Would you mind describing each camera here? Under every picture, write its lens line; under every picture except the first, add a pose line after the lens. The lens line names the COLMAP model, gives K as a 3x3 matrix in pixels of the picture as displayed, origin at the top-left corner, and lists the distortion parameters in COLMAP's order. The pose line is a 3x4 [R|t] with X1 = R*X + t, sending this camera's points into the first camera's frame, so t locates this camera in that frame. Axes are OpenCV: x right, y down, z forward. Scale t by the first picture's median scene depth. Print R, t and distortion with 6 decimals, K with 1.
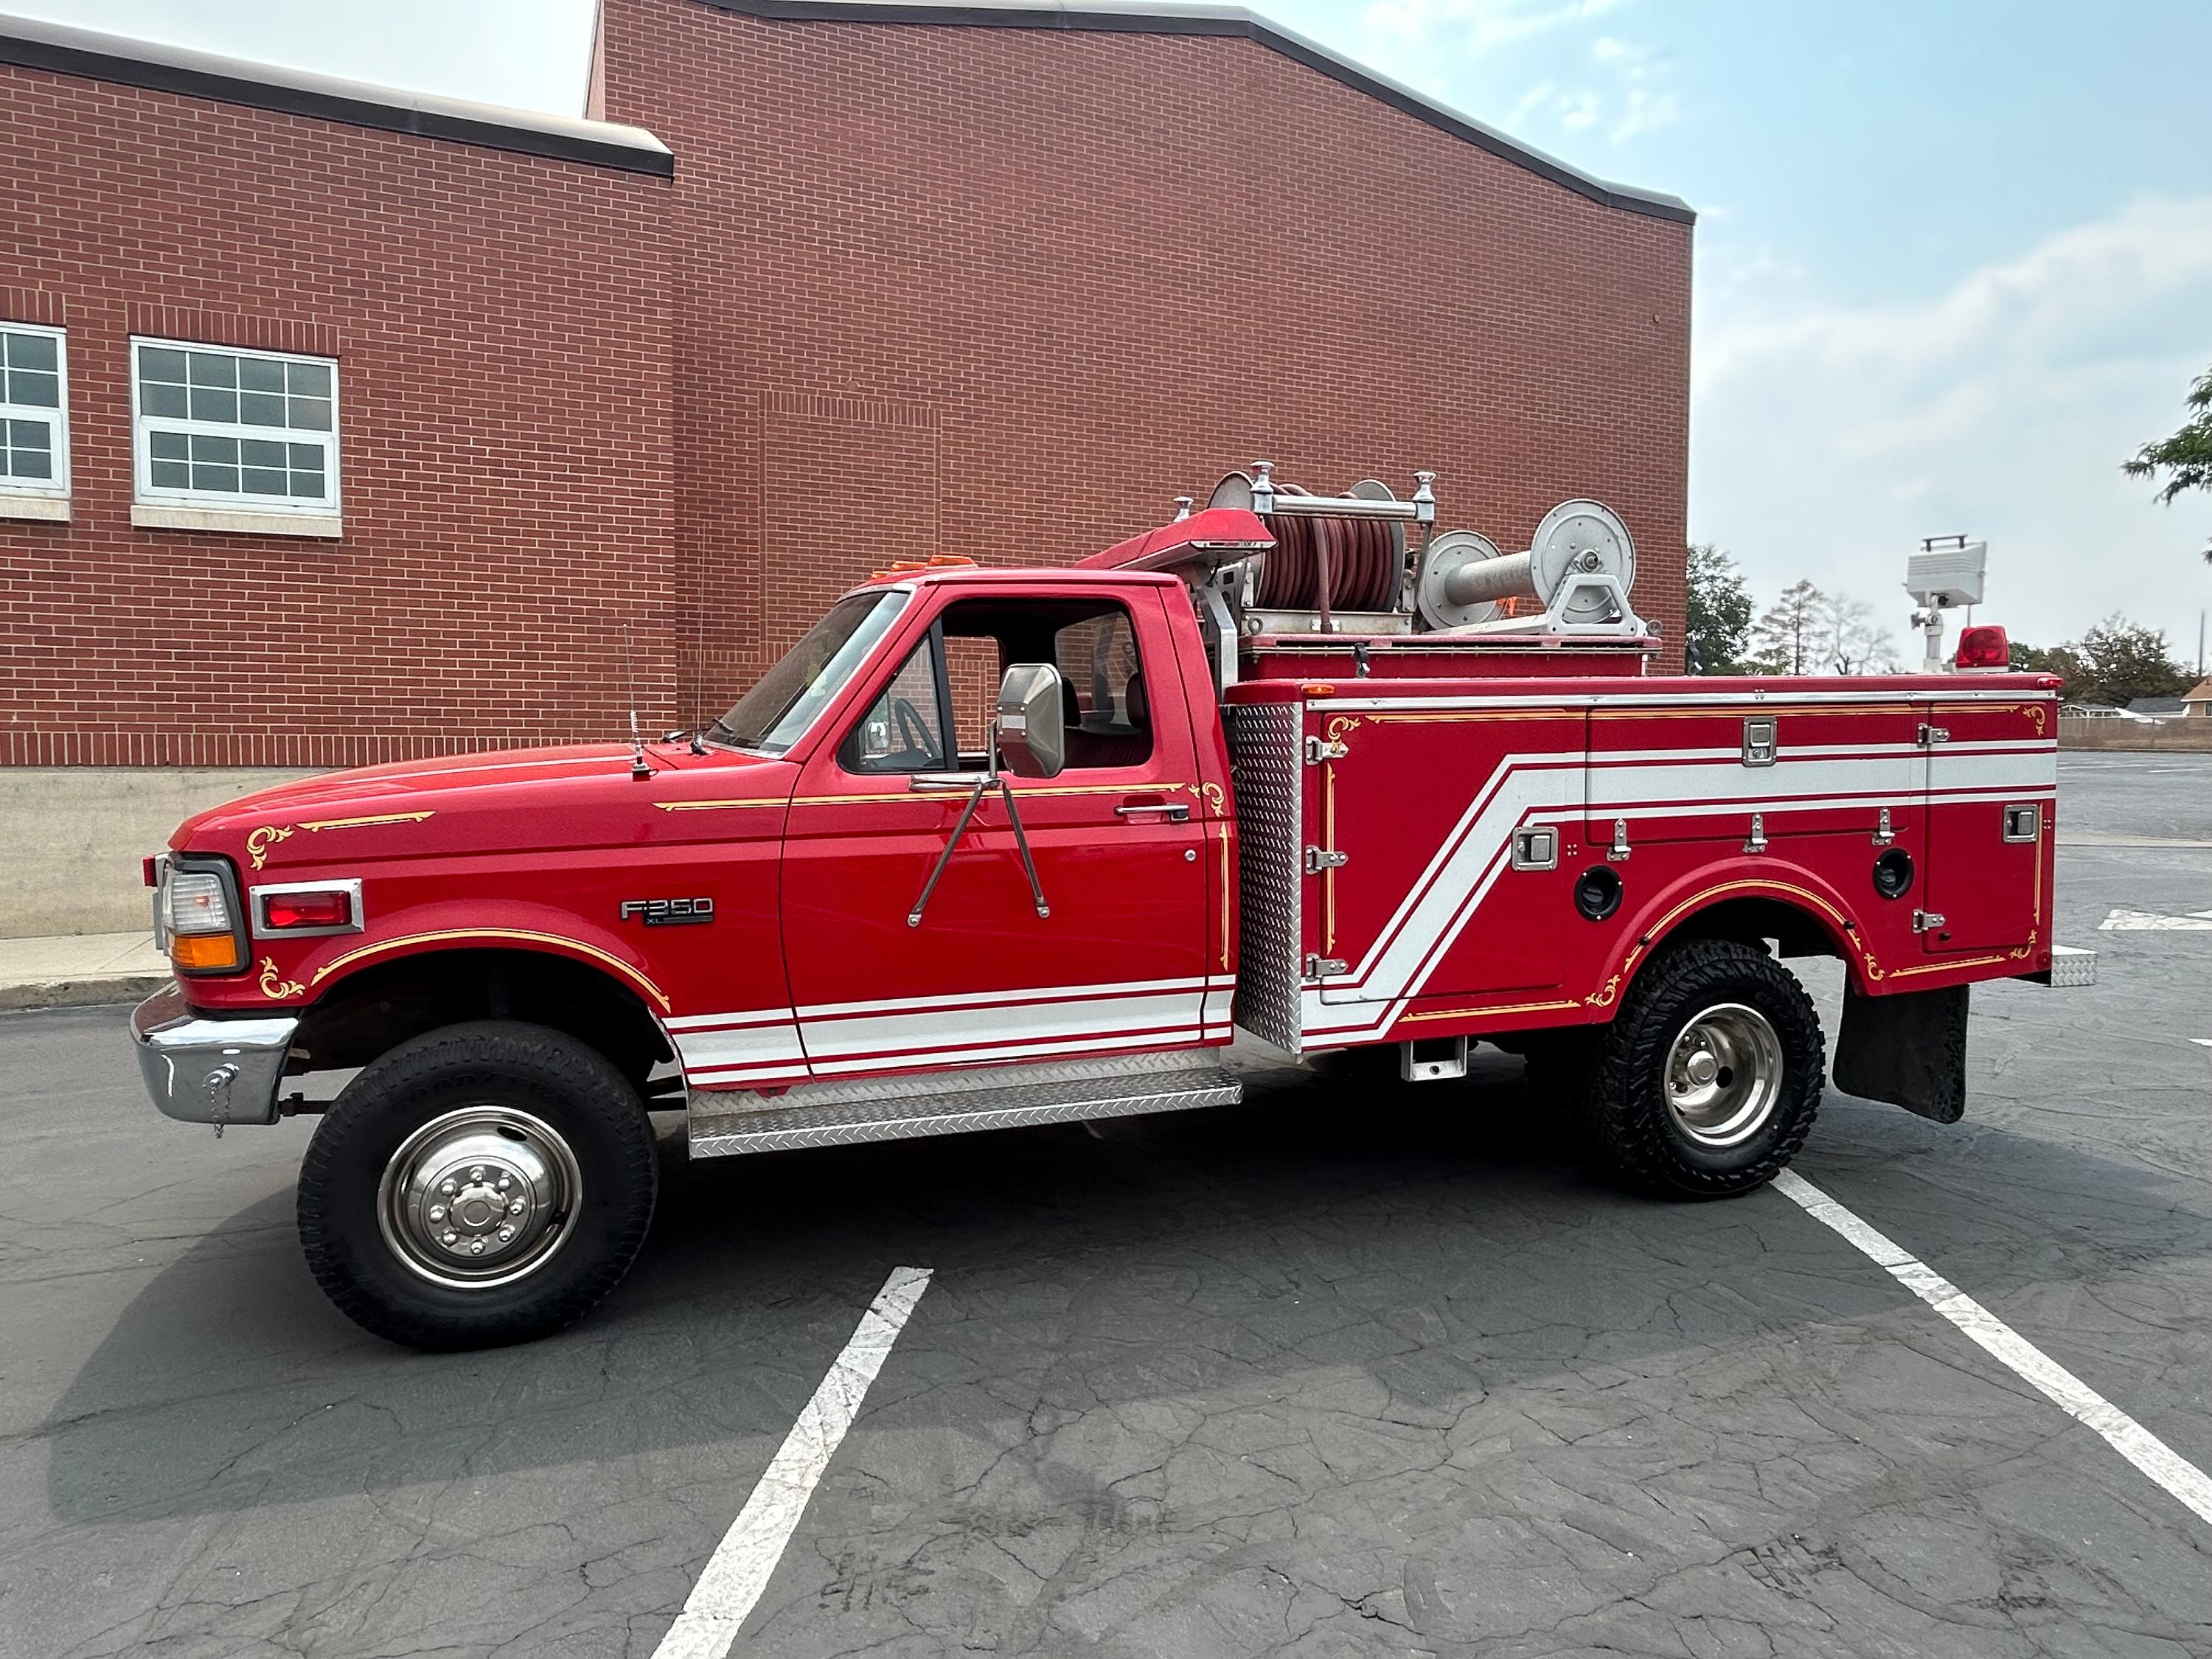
lens RADIAL K [[1335.6, 0, 1095.9], [0, 1335.6, 829.6], [0, 0, 1]] dist [-0.003467, 0.000196]
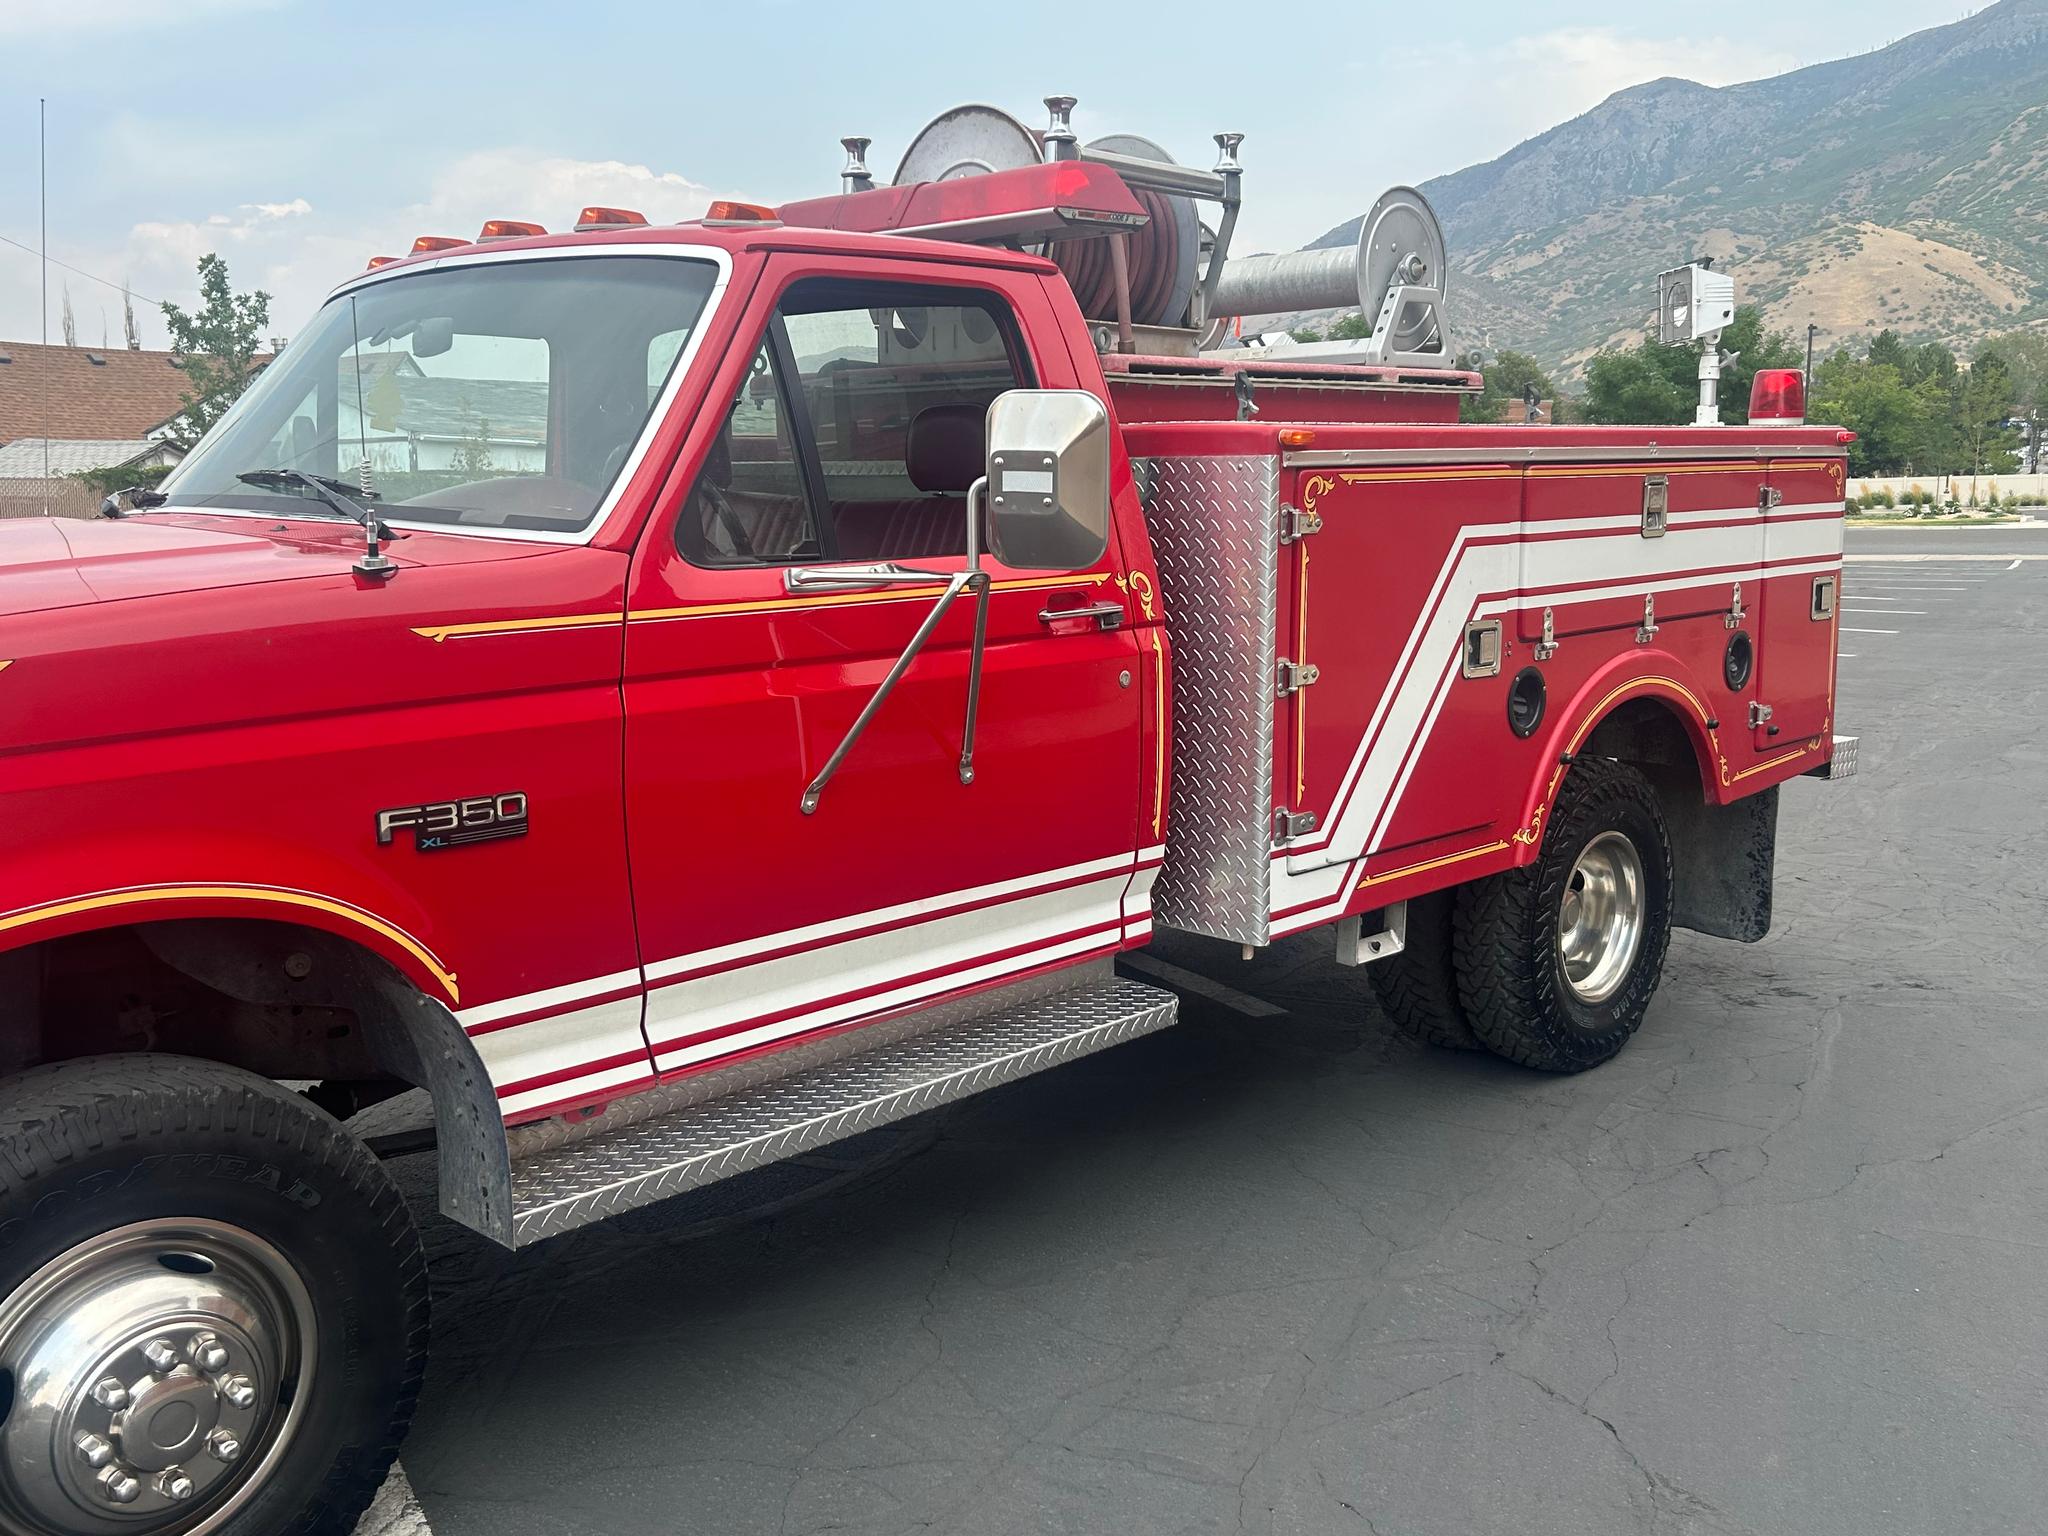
lens RADIAL K [[1805.1, 0, 1008.4], [0, 1805.1, 774.7], [0, 0, 1]] dist [0.073733, -0.126918]
pose [[0.888401, -0.071390, 0.453484, -0.400582], [0.035015, 0.995494, 0.088119, -0.015376], [-0.457731, -0.062406, 0.886898, 0.195458]]
